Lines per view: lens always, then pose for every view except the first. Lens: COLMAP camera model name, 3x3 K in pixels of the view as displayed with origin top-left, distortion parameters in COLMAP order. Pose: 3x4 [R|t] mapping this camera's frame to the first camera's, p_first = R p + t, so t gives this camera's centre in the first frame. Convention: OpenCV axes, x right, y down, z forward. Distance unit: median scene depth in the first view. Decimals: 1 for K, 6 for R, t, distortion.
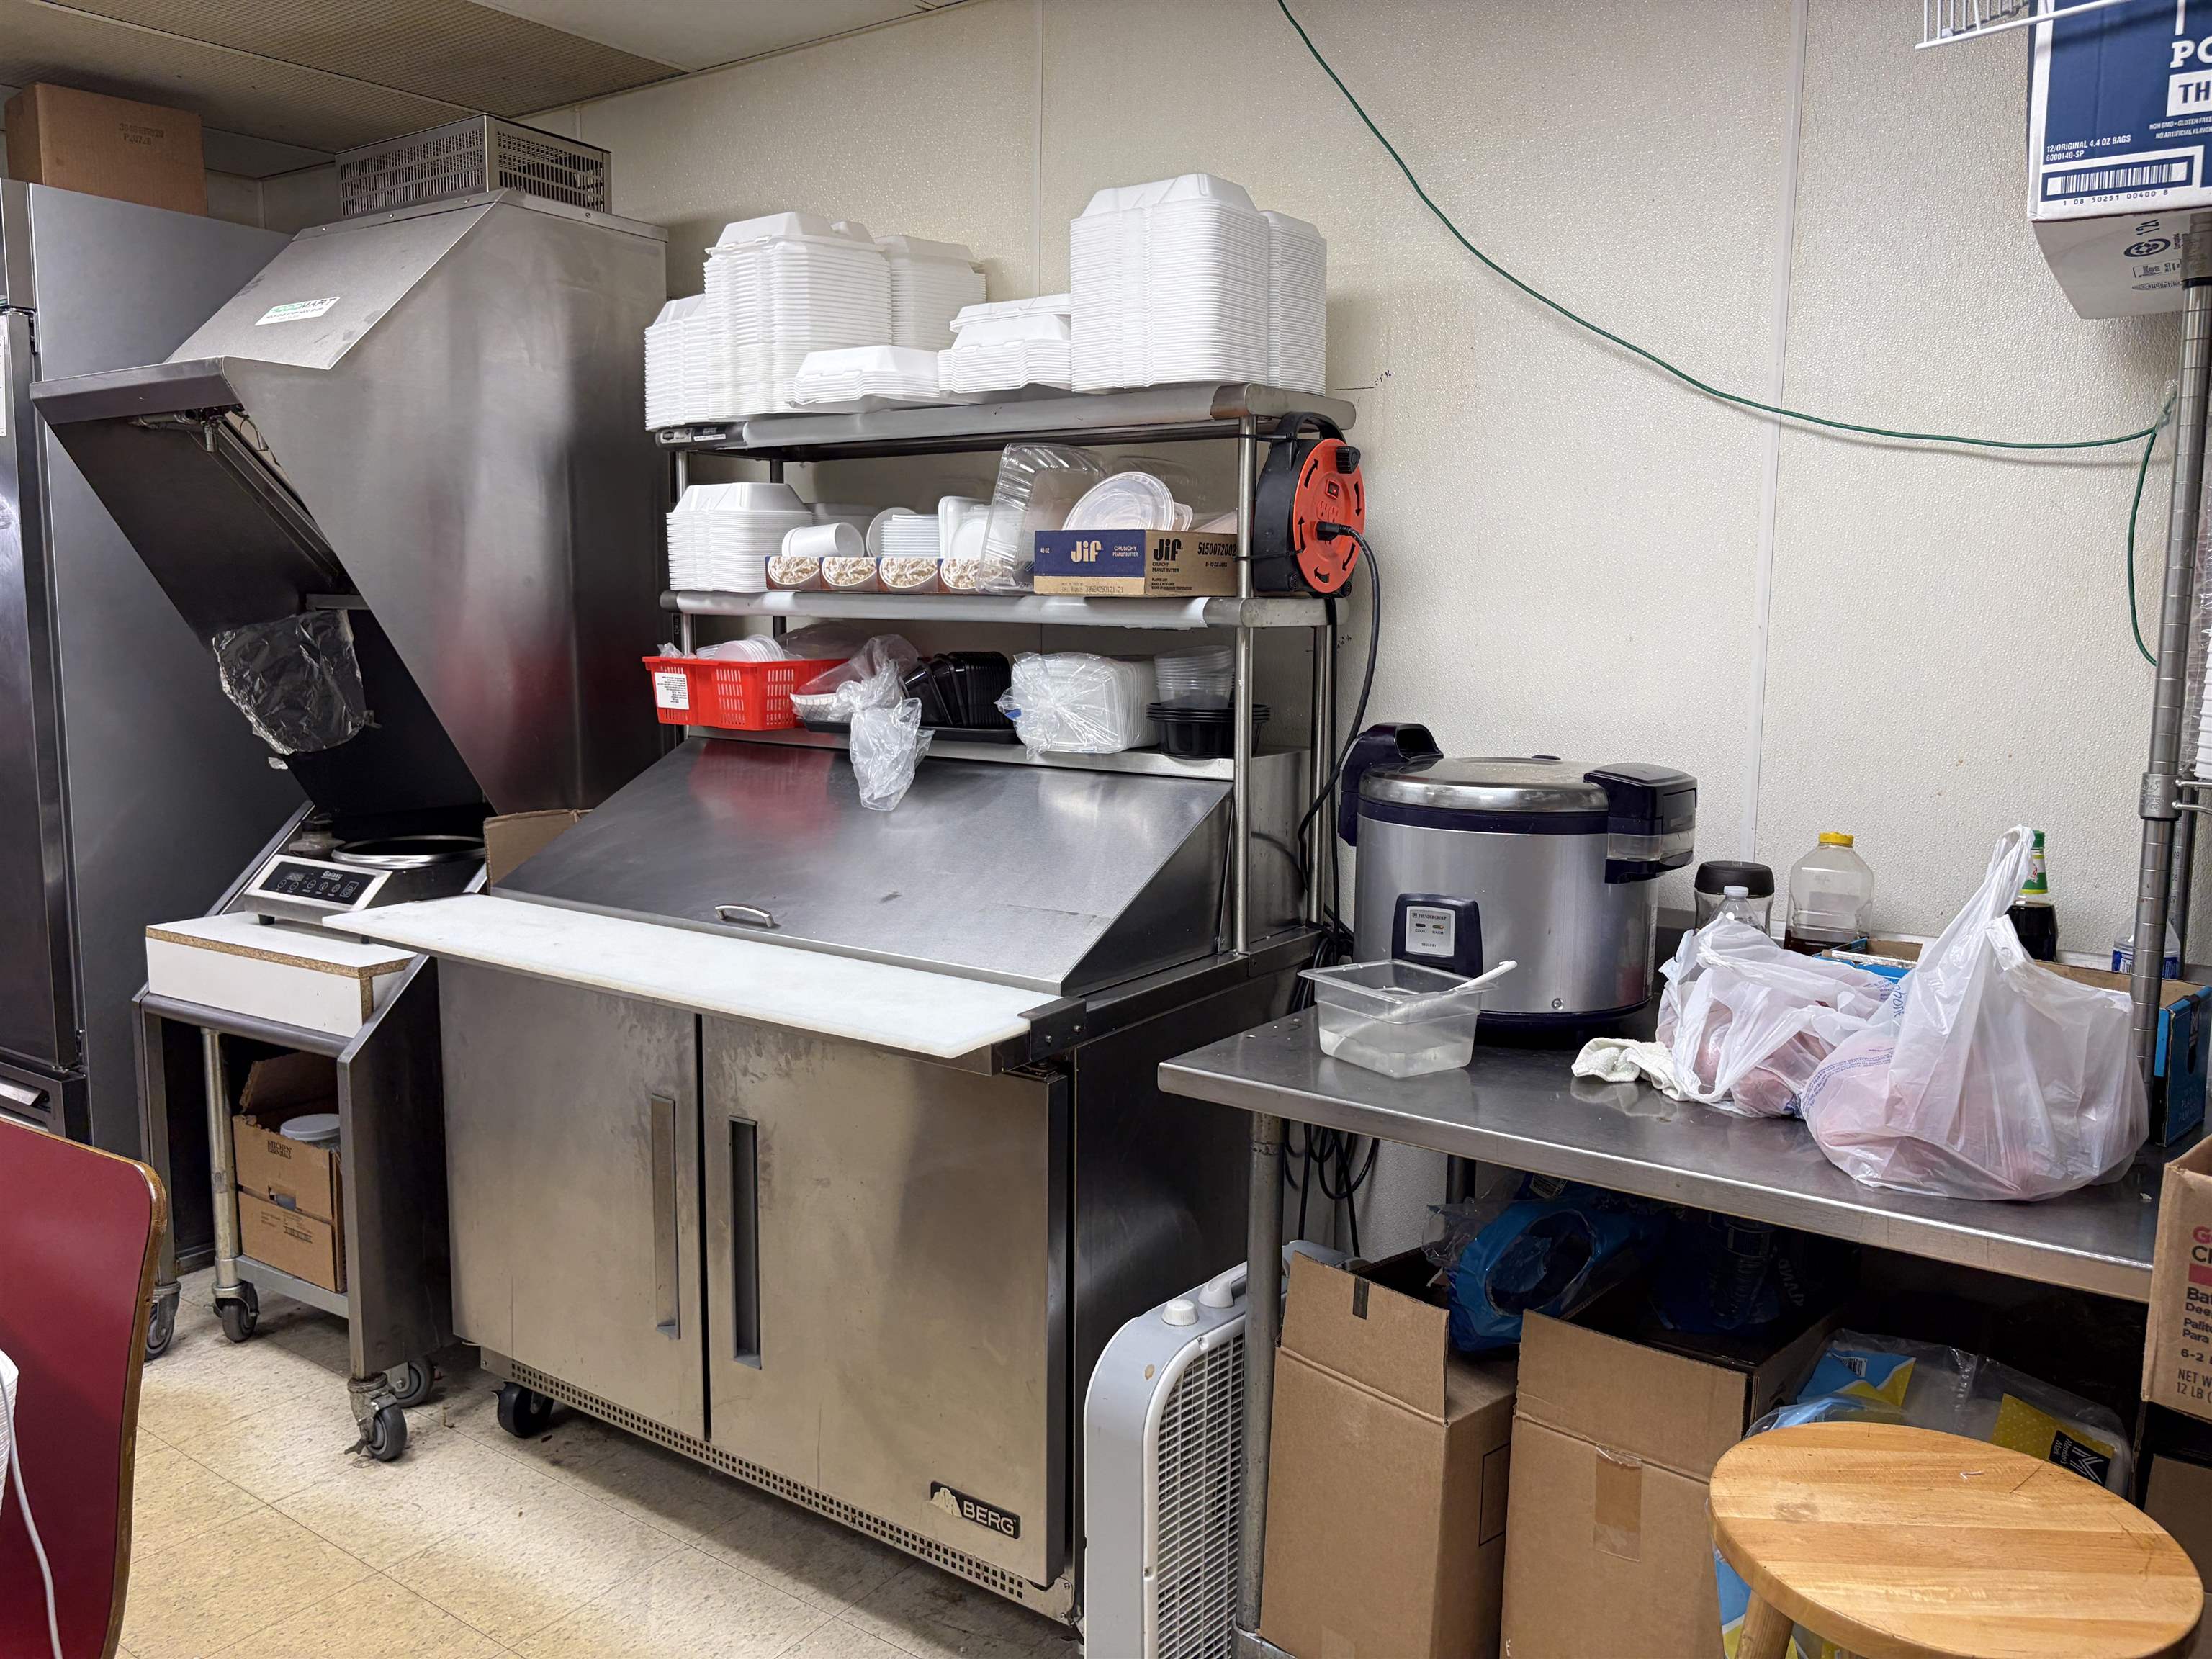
lens RADIAL K [[1684.9, 0, 1100.0], [0, 1684.9, 822.4], [0, 0, 1]] dist [0.033664, -0.032437]
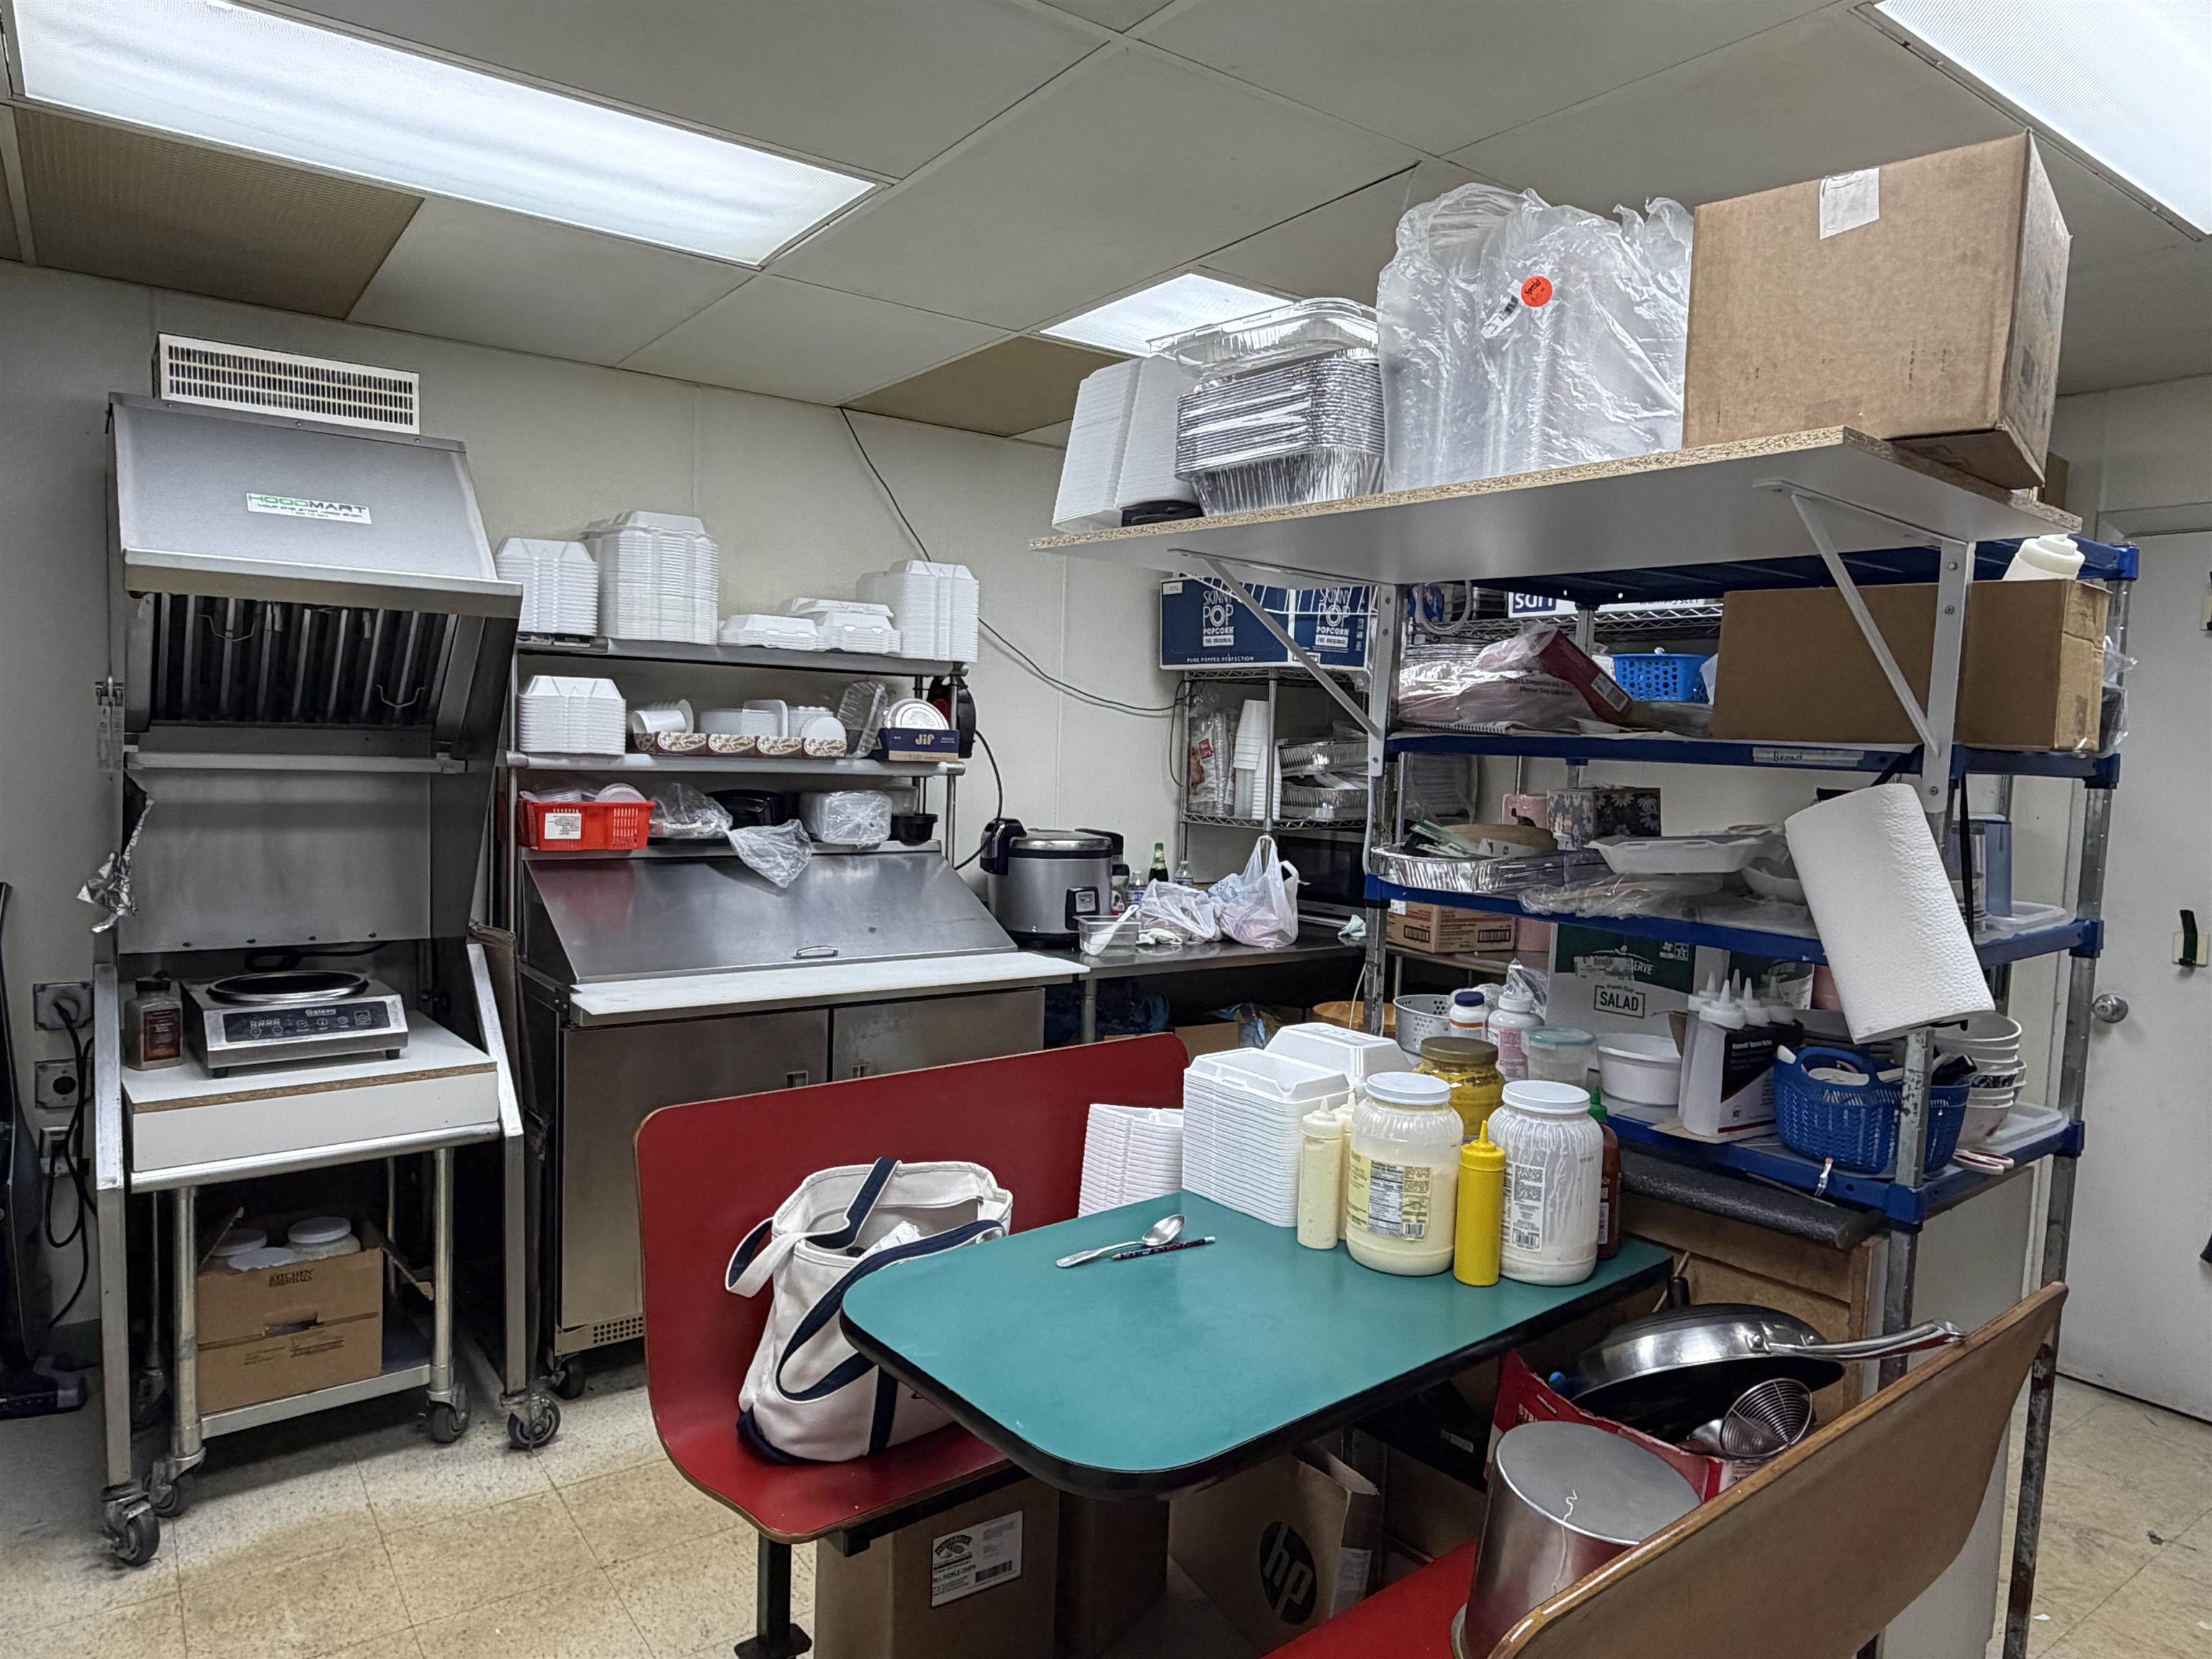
lens RADIAL K [[1391.4, 0, 1087.4], [0, 1391.4, 827.9], [0, 0, 1]] dist [0.001153, 0.003250]
pose [[0.321884, -0.059305, 0.944920, -1.176165], [0.095883, 0.994947, 0.029783, -0.068654], [-0.941911, 0.081016, 0.325944, 0.230329]]
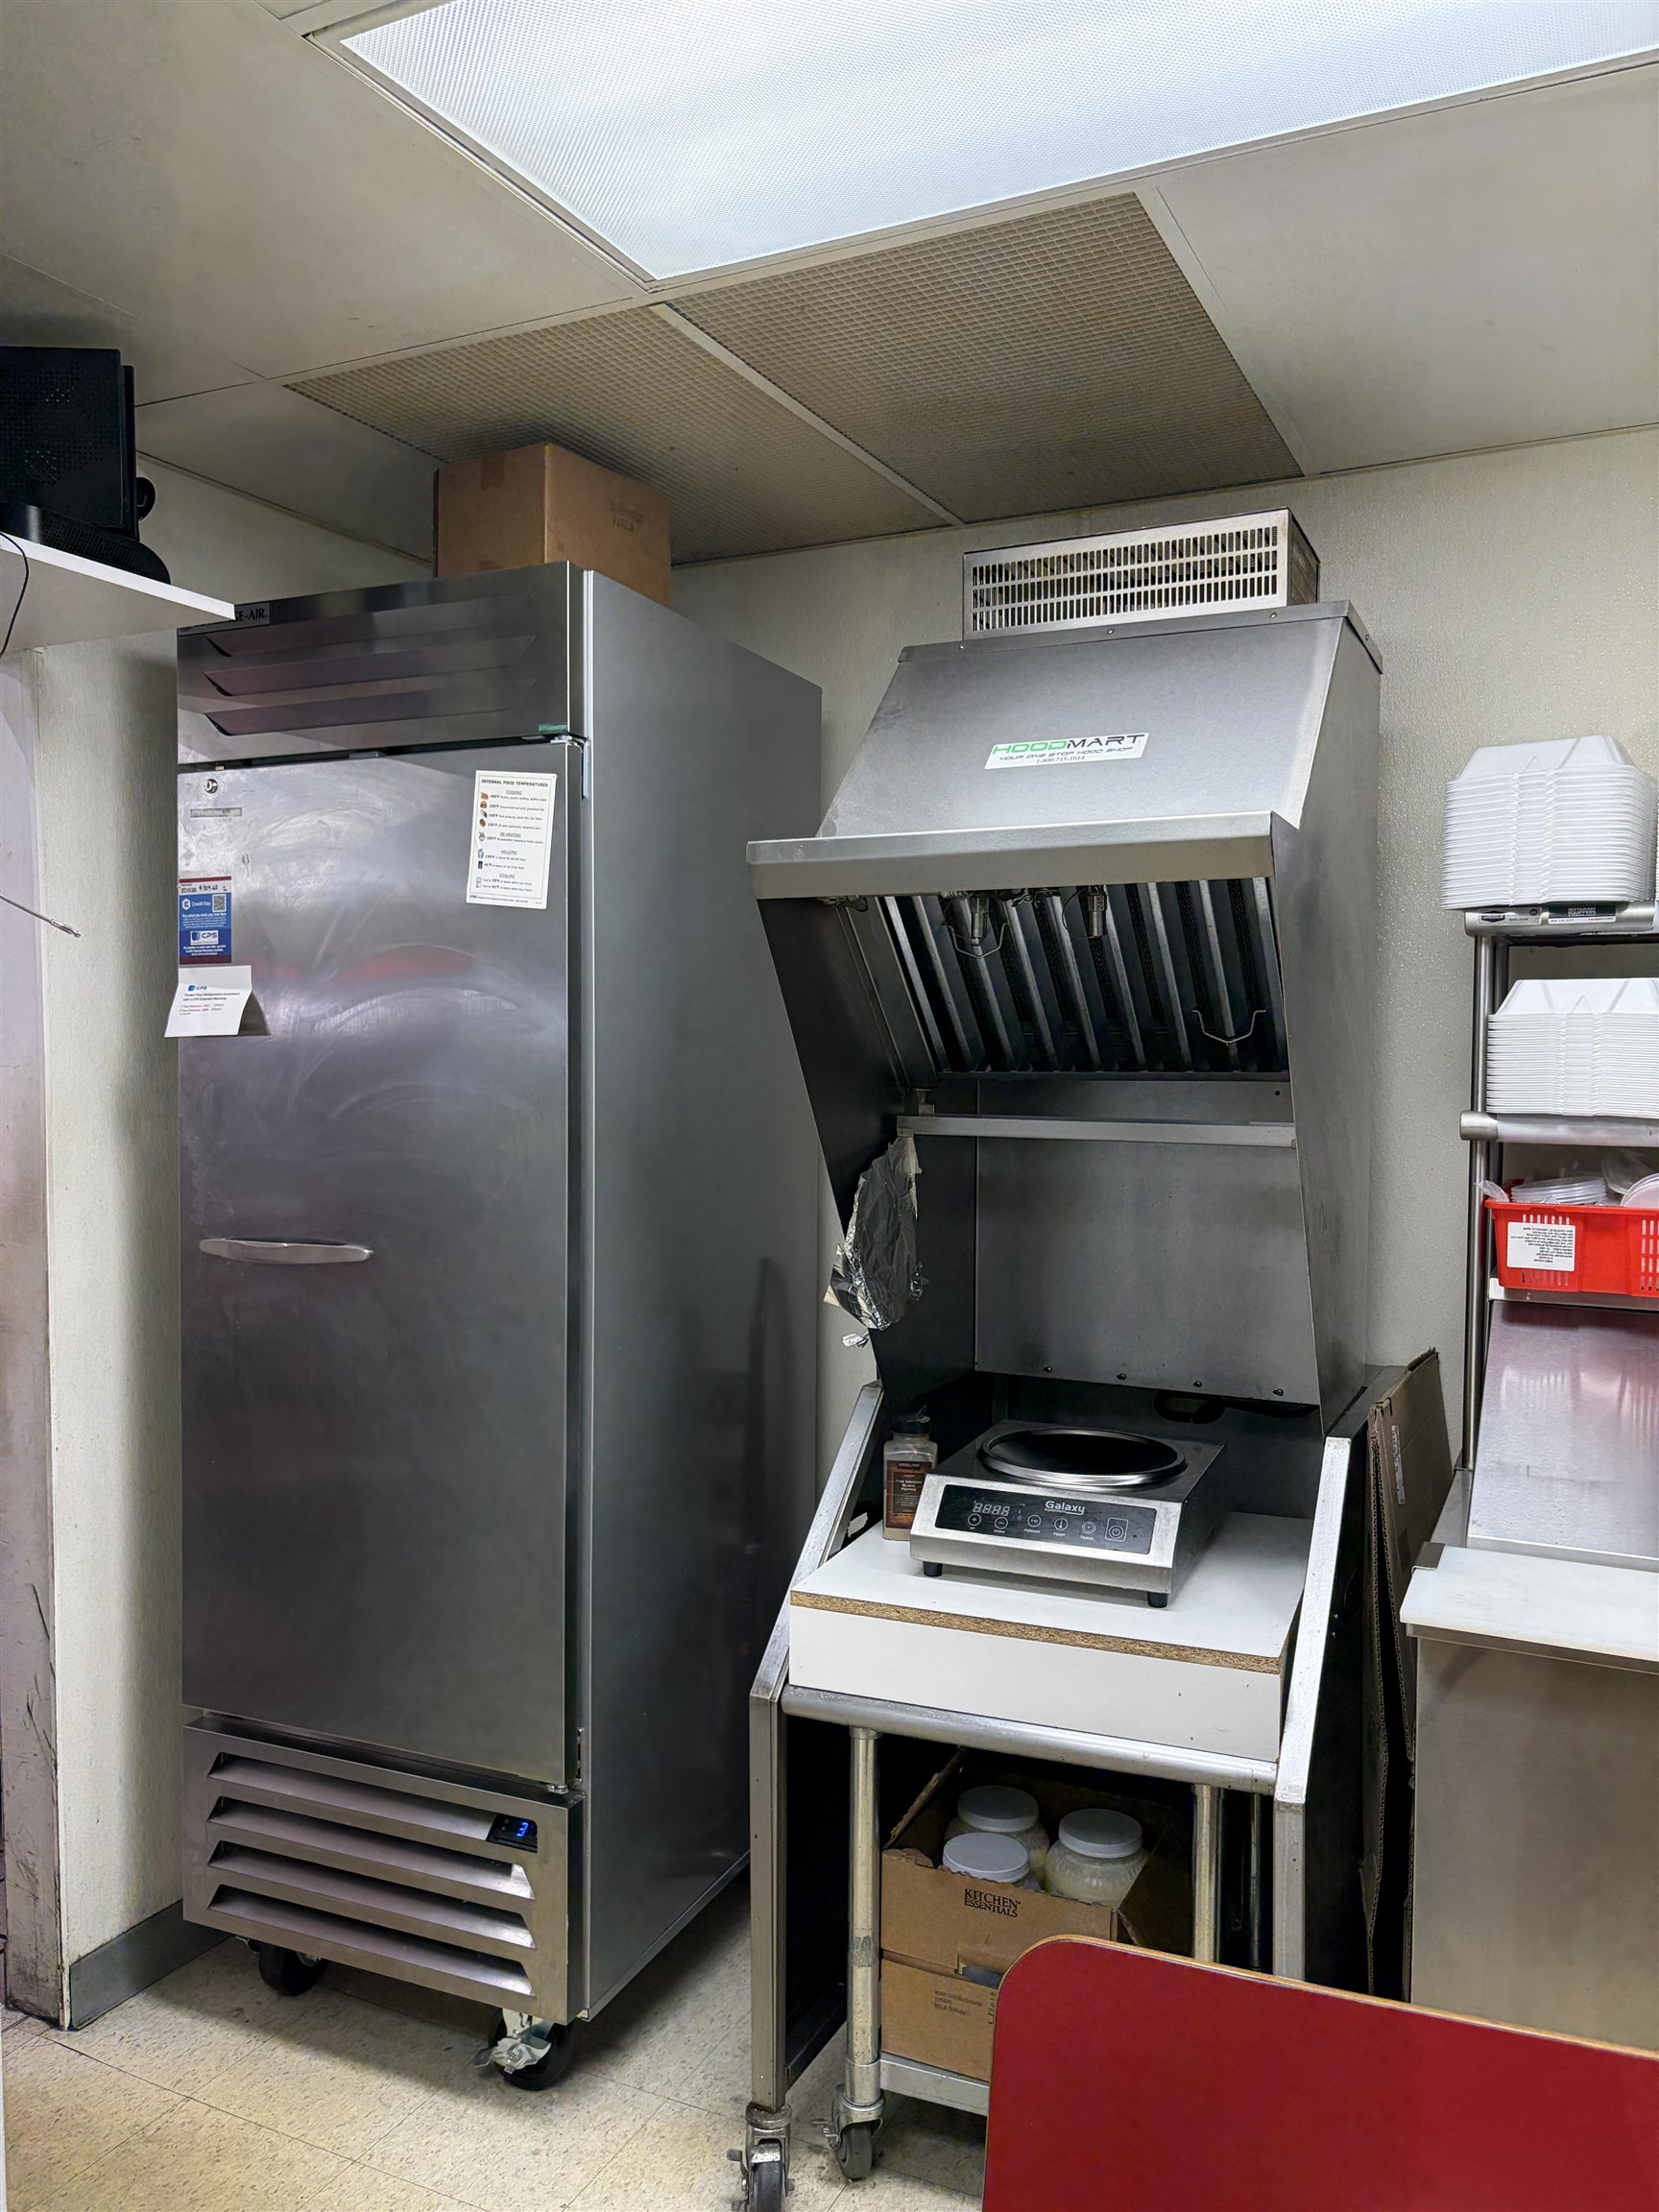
lens RADIAL K [[1684.9, 0, 838.8], [0, 1684.9, 1116.2], [0, 0, 1]] dist [0.033664, -0.032437]
pose [[0.985208, -0.010694, 0.171031, -0.691231], [0.025899, 0.995879, -0.086917, -0.077758], [-0.169397, 0.090061, 0.981424, 0.296757]]
